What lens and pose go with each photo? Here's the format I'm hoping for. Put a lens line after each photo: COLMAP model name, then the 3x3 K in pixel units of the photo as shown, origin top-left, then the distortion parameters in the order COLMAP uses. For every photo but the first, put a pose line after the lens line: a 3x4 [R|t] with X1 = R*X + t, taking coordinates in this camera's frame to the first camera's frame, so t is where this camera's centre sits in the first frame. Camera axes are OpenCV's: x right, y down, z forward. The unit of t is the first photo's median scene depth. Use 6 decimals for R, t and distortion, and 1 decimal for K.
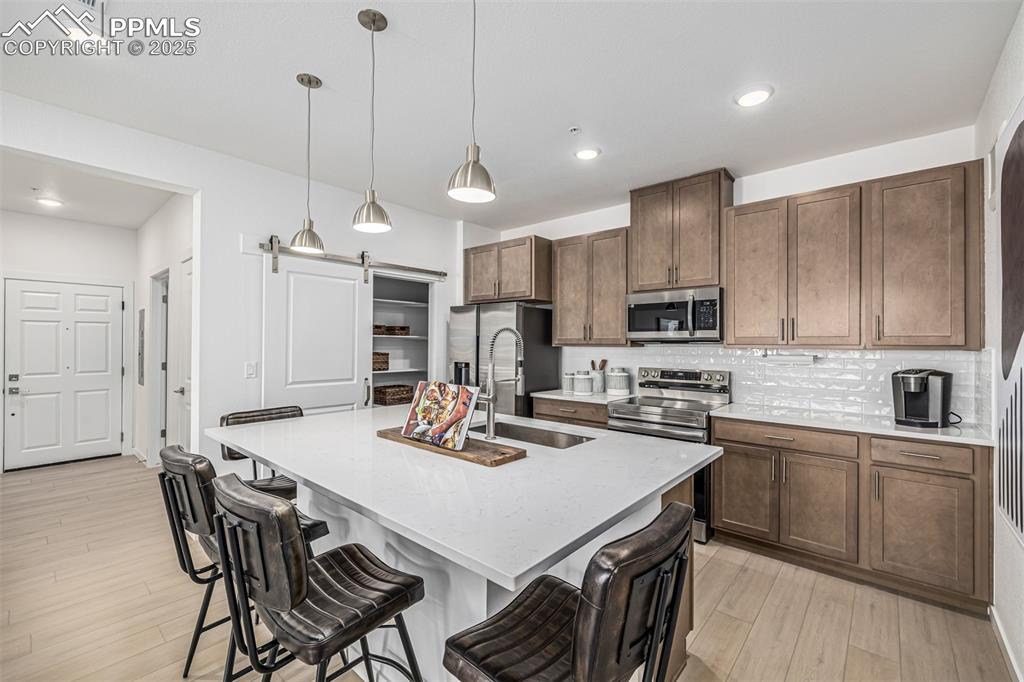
lens RADIAL K [[433.7, 0, 515.9], [0, 433.7, 338.7], [0, 0, 1]] dist [0.003127, -0.001031]
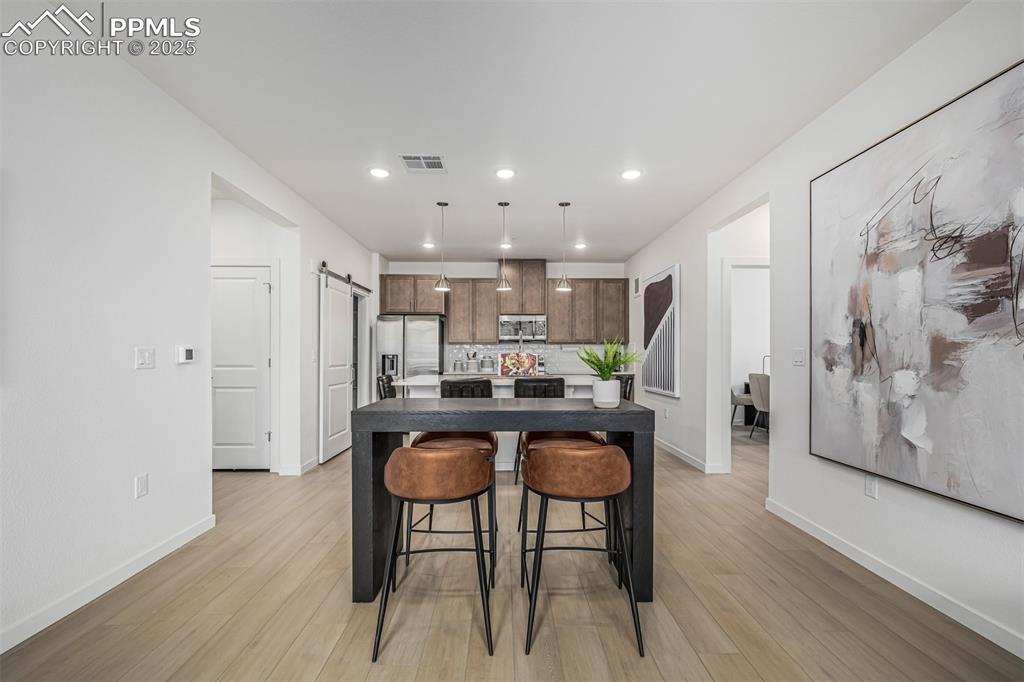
lens RADIAL K [[433.7, 0, 514.0], [0, 433.7, 354.8], [0, 0, 1]] dist [0.003127, -0.001031]
pose [[0.737402, -0.005887, 0.675428, -0.992125], [-0.002760, 0.999927, 0.011729, 0.045353], [-0.675449, -0.010513, 0.737332, -0.427584]]
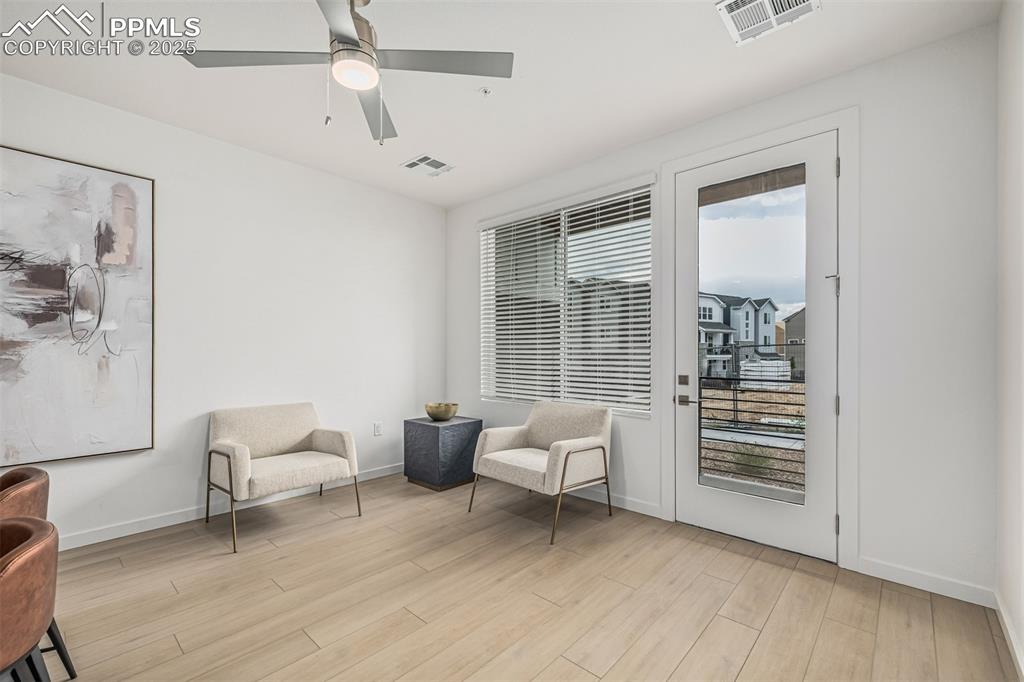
lens RADIAL K [[433.7, 0, 513.5], [0, 433.7, 352.7], [0, 0, 1]] dist [0.003127, -0.001031]
pose [[-0.999810, -0.006606, 0.018317, -1.019175], [-0.006756, 0.999944, -0.008141, 0.053153], [-0.018263, -0.008263, -0.999799, 0.264607]]
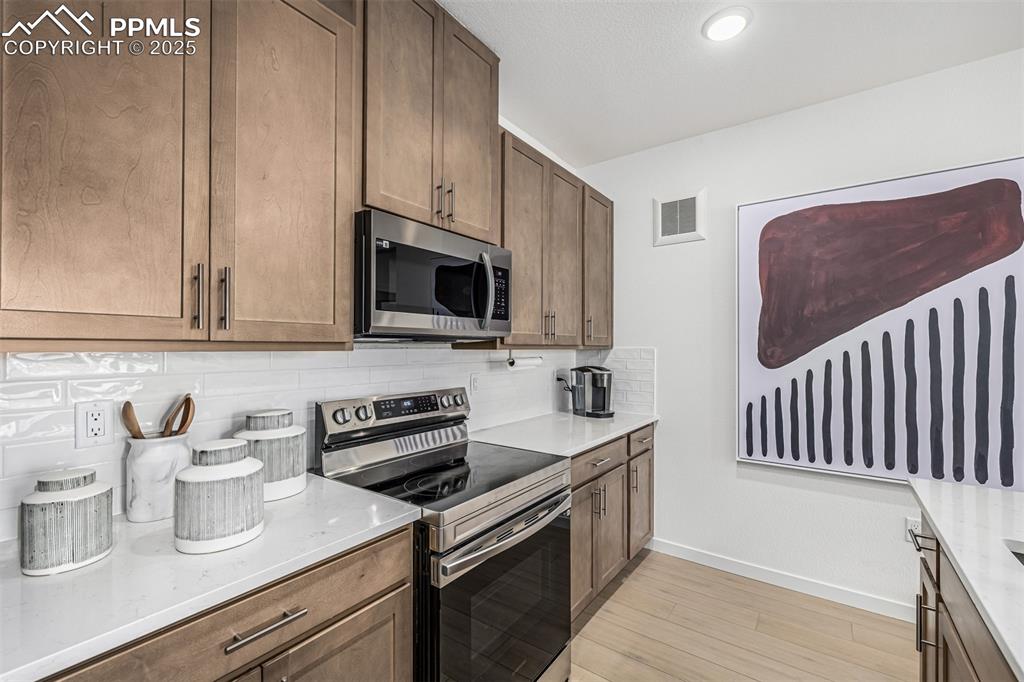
lens RADIAL K [[433.7, 0, 511.2], [0, 433.7, 346.7], [0, 0, 1]] dist [0.003127, -0.001031]
pose [[-0.084410, -0.003890, 0.996423, -0.129627], [-0.013869, 0.999900, 0.002728, 0.013427], [-0.996335, -0.013589, -0.084456, 0.952692]]
